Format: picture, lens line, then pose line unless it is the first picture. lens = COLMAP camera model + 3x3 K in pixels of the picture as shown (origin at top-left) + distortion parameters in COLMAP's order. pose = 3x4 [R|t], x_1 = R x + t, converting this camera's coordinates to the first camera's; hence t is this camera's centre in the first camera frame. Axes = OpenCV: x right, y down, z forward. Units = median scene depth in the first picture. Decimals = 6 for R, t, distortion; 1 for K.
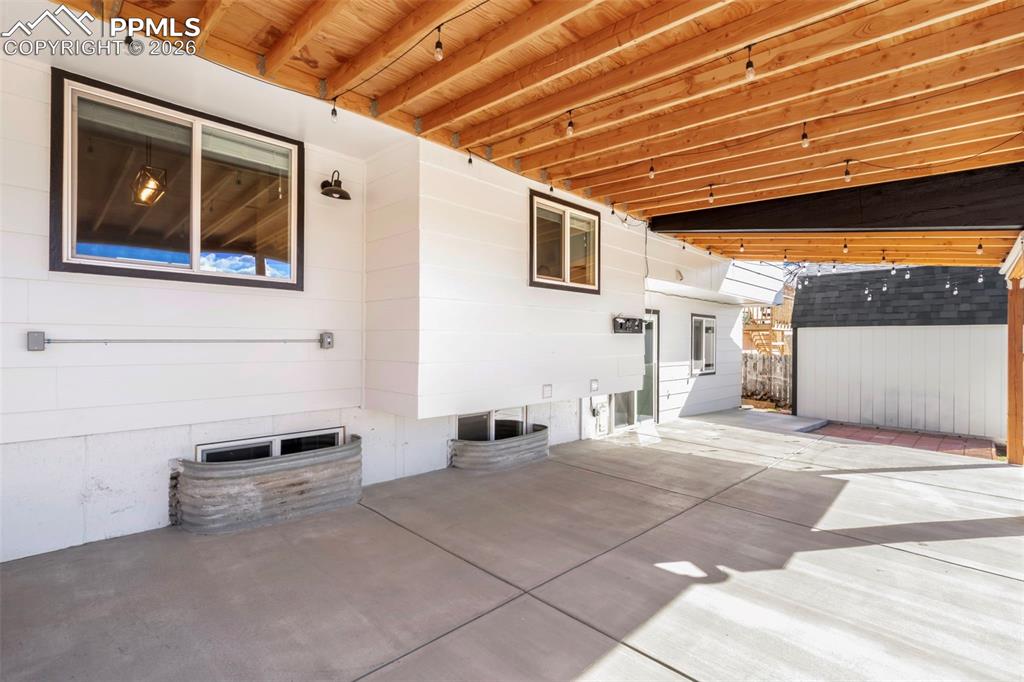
lens RADIAL K [[480.0, 0, 495.5], [0, 480.0, 338.2], [0, 0, 1]] dist [-0.001077, 0.000452]
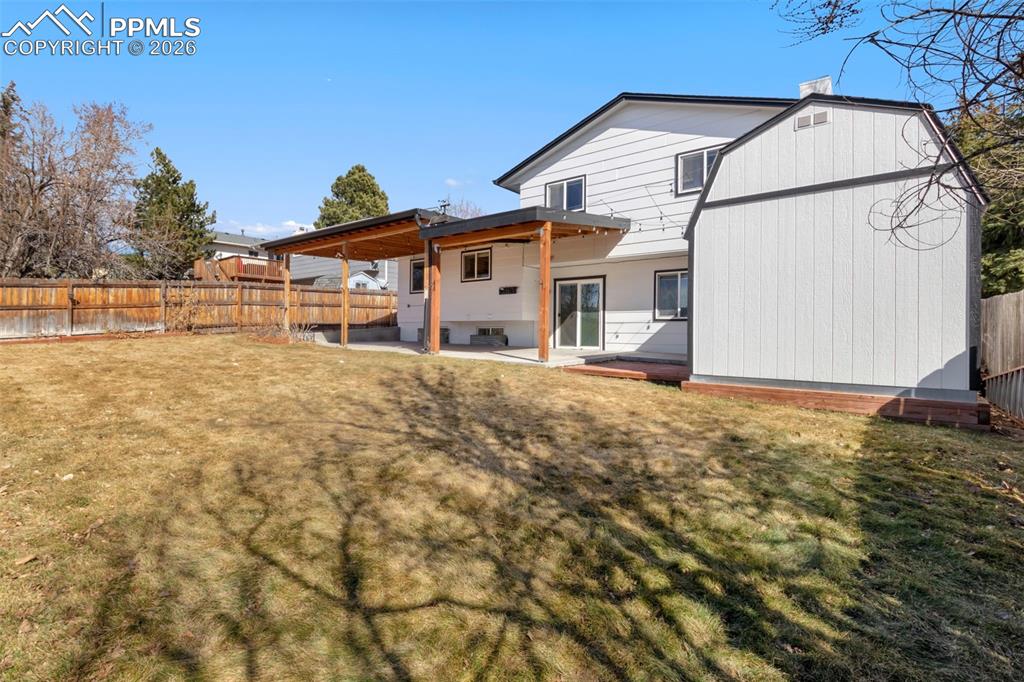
lens RADIAL K [[480.0, 0, 495.5], [0, 480.0, 338.2], [0, 0, 1]] dist [-0.001077, 0.000452]
pose [[0.096225, 0.009343, -0.995316, 2.914364], [-0.004072, 0.999951, 0.008993, 0.203720], [0.995351, 0.003187, 0.096258, 0.839764]]
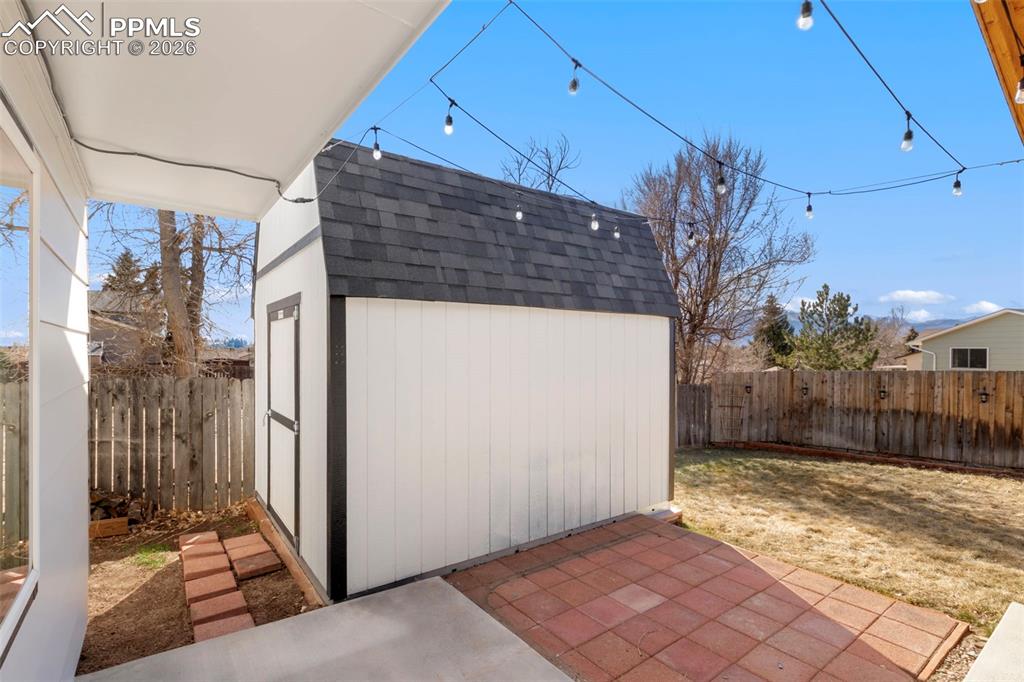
lens RADIAL K [[479.3, 0, 513.5], [0, 479.3, 352.4], [0, 0, 1]] dist [-0.001350, -0.000020]
pose [[0.150246, -0.015940, 0.988520, 0.691991], [-0.006641, 0.999831, 0.017132, 0.011652], [-0.988626, -0.009139, 0.150115, 1.661173]]
